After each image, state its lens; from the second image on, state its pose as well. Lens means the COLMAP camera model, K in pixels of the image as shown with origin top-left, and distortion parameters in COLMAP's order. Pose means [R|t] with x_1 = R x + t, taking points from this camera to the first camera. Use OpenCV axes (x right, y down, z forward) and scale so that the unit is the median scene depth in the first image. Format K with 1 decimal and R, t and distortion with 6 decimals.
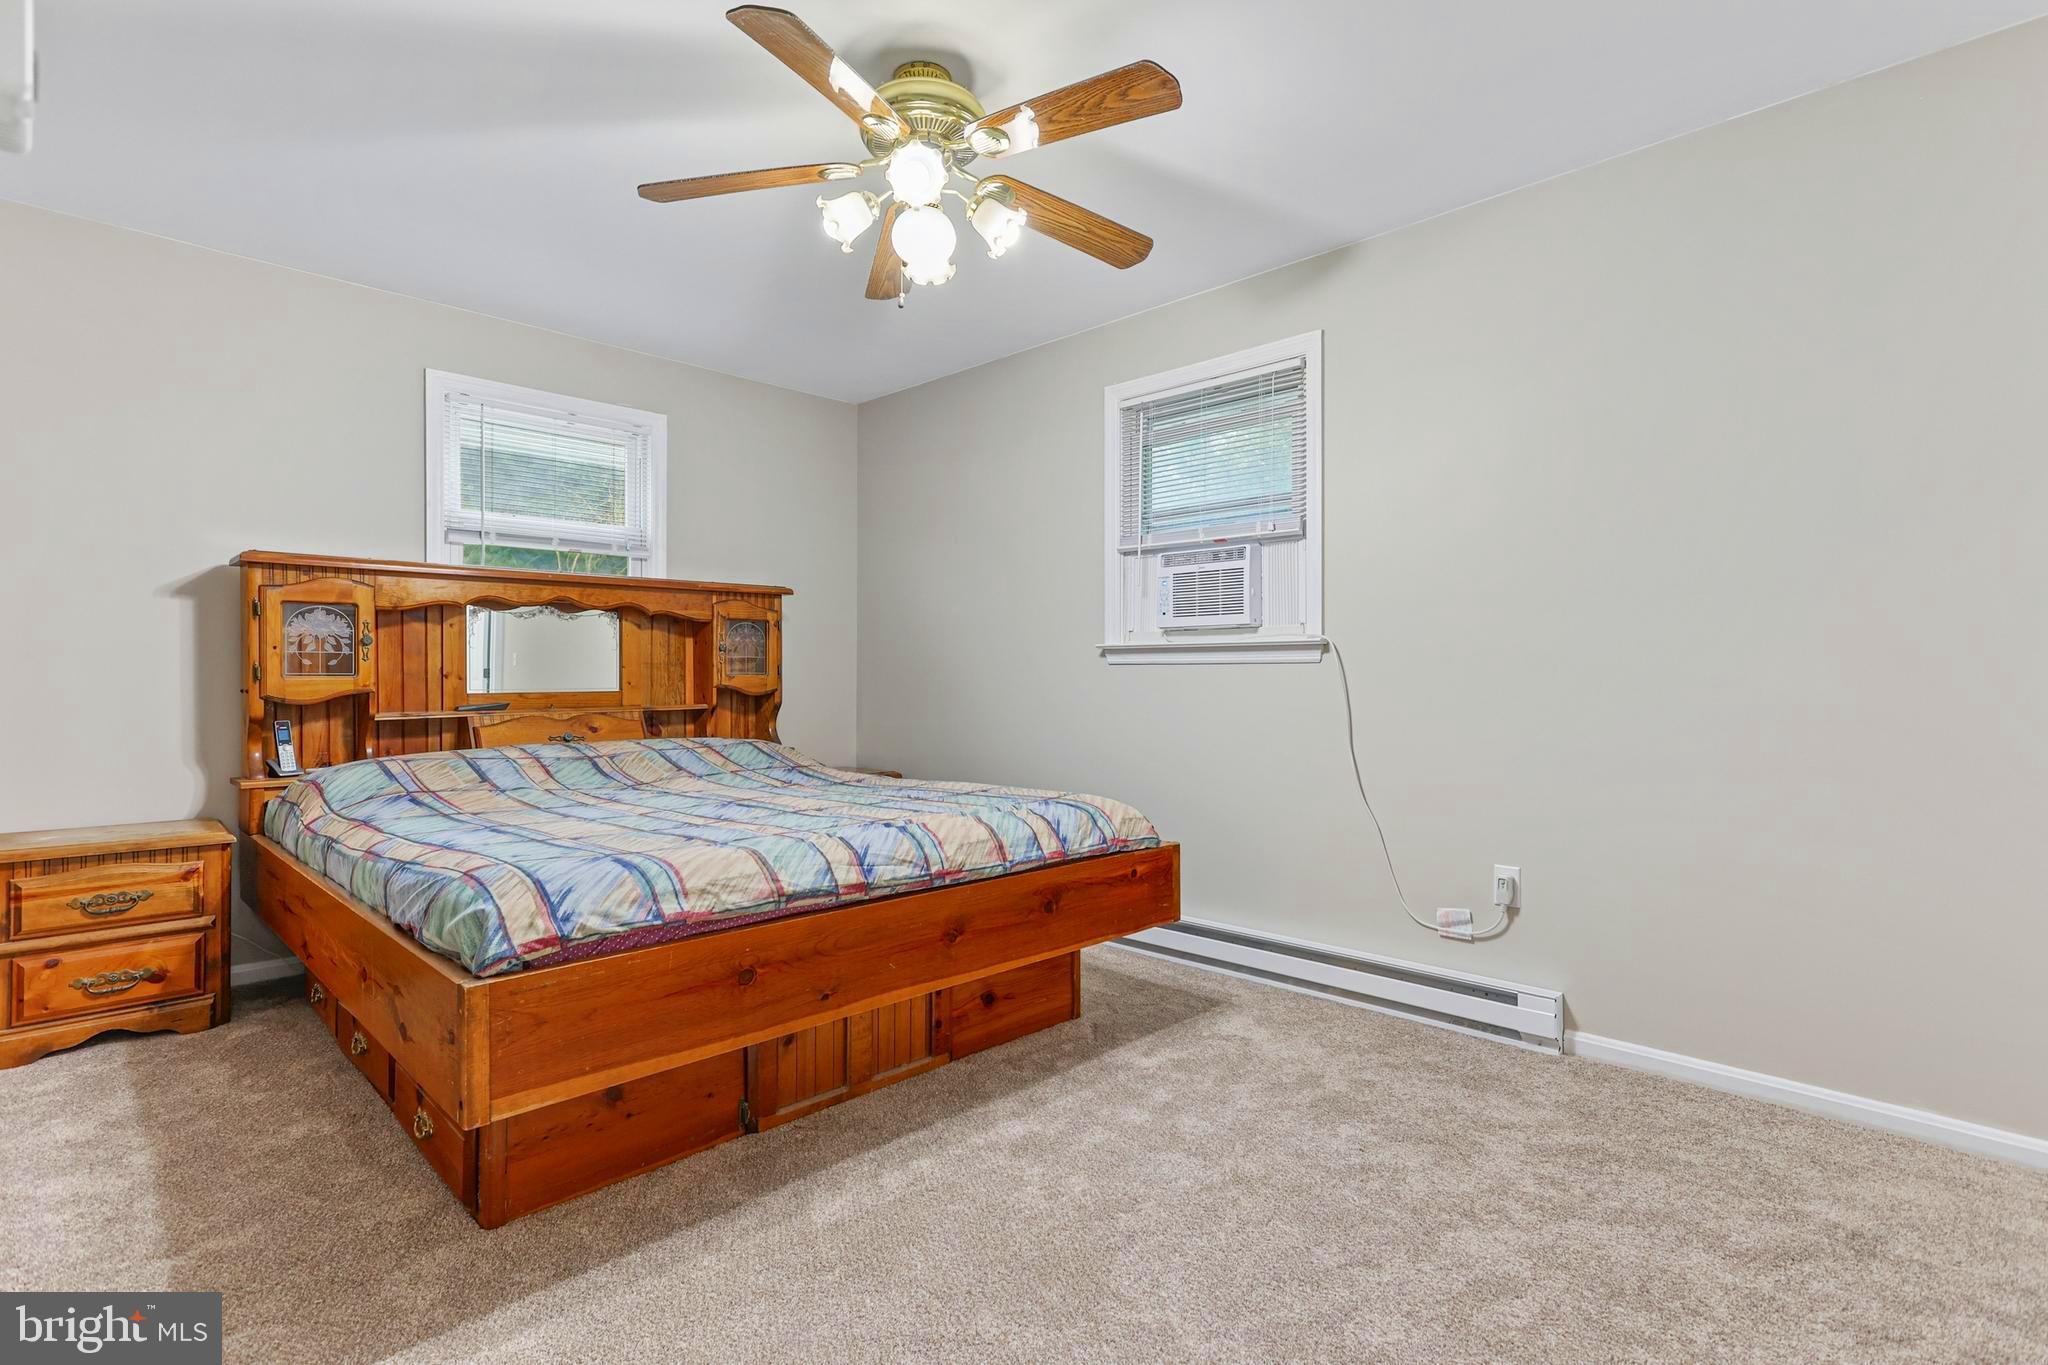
lens RADIAL K [[990.9, 0, 1020.9], [0, 990.9, 659.8], [0, 0, 1]] dist [0.000034, 0.000950]
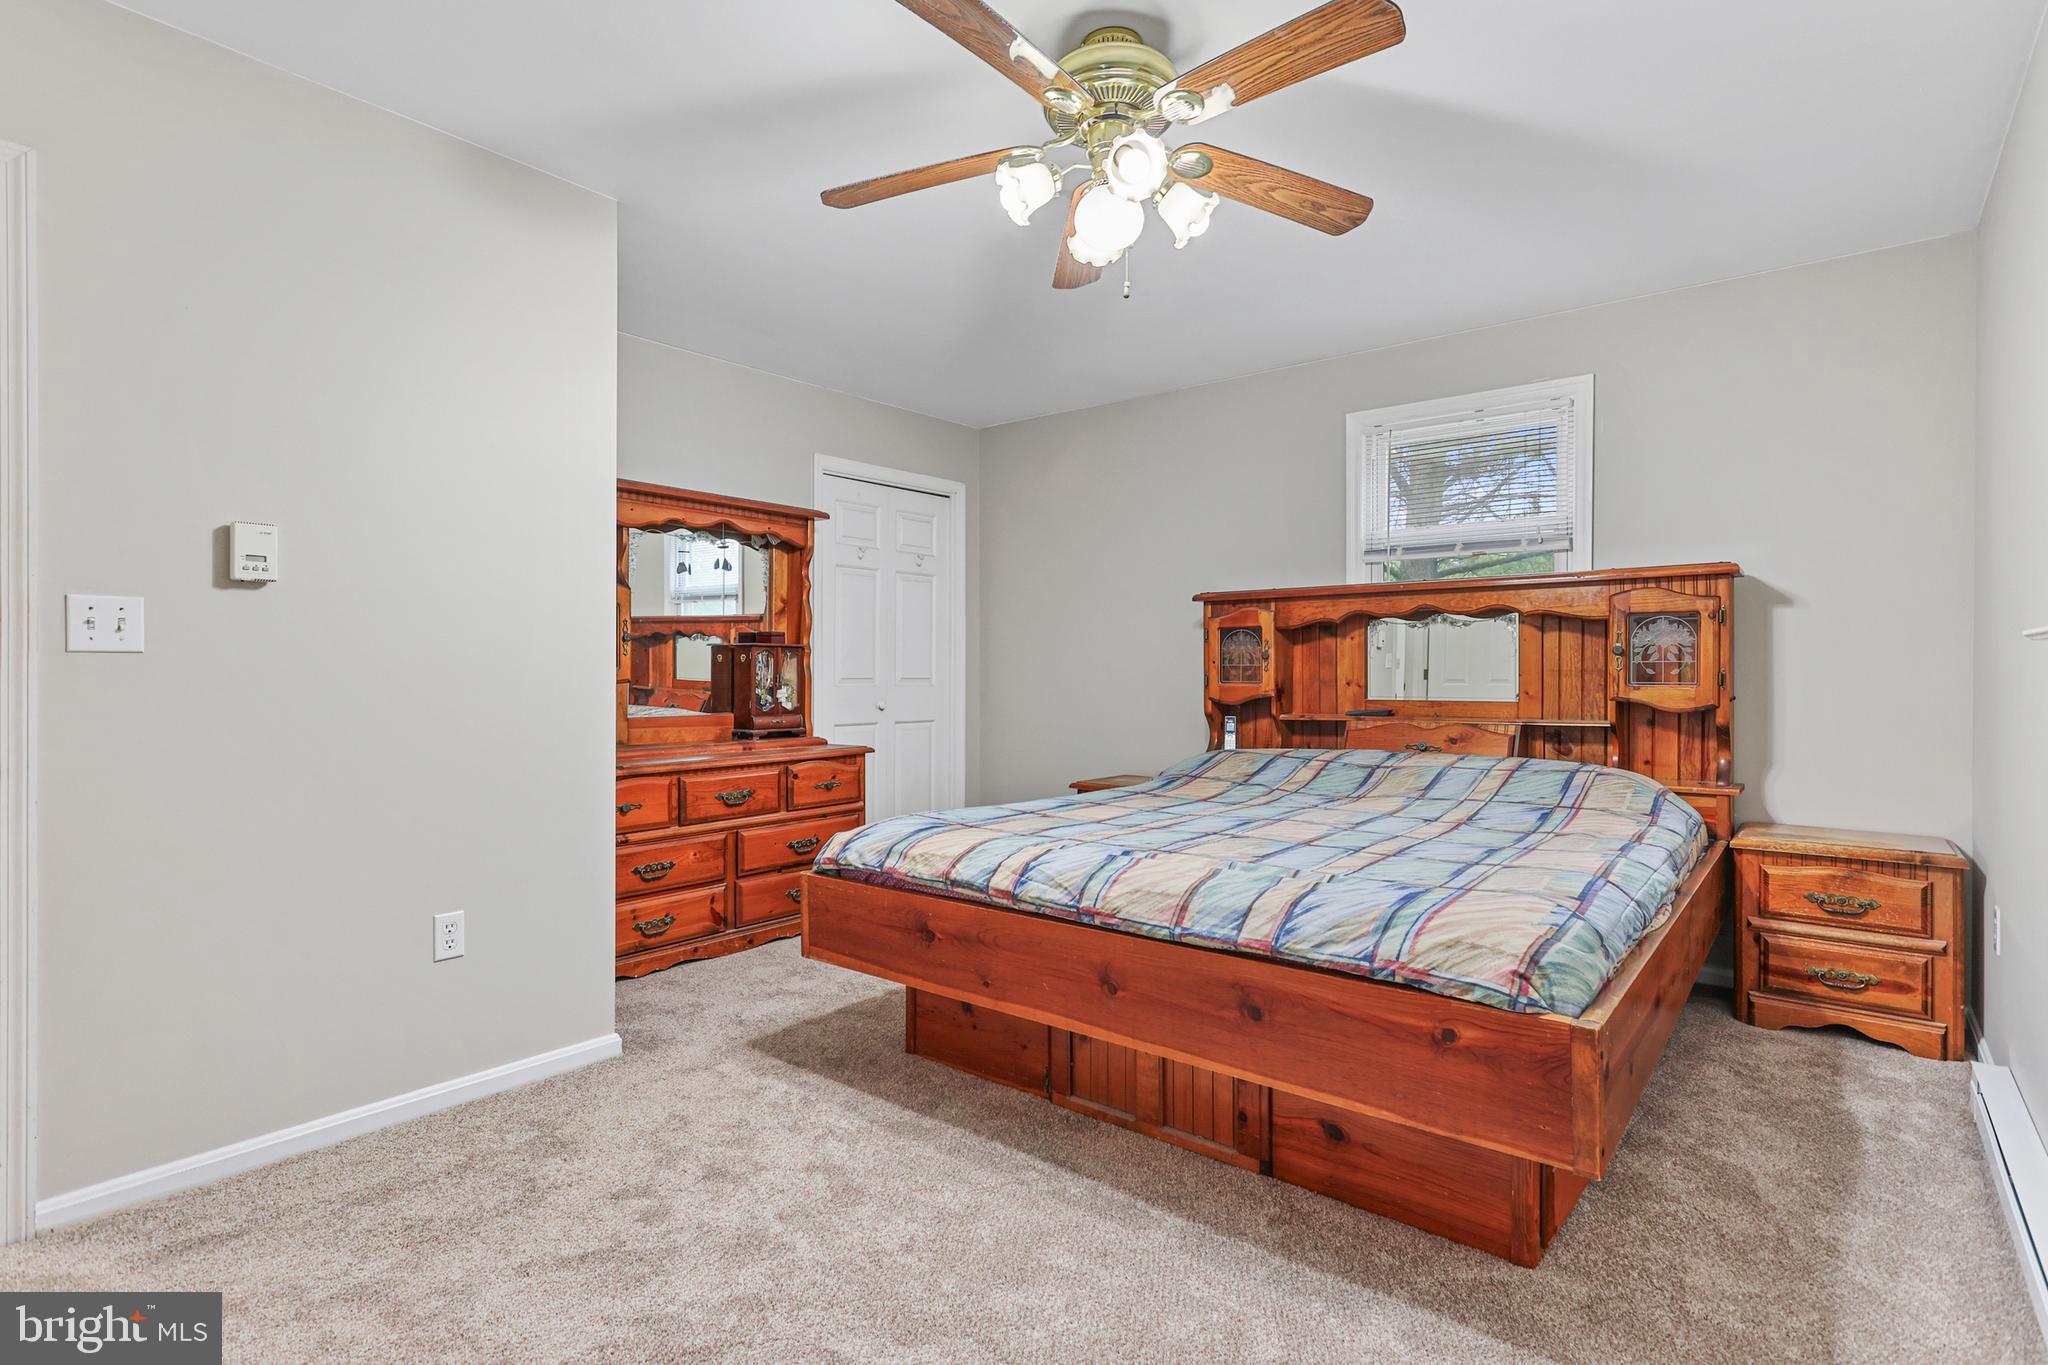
lens RADIAL K [[987.9, 0, 980.2], [0, 987.9, 666.6], [0, 0, 1]] dist [-0.193549, 0.152270]
pose [[0.070757, -0.011470, -0.997428, 0.446144], [0.008839, 0.999902, -0.010871, 0.004594], [0.997454, -0.008048, 0.070852, 0.486306]]
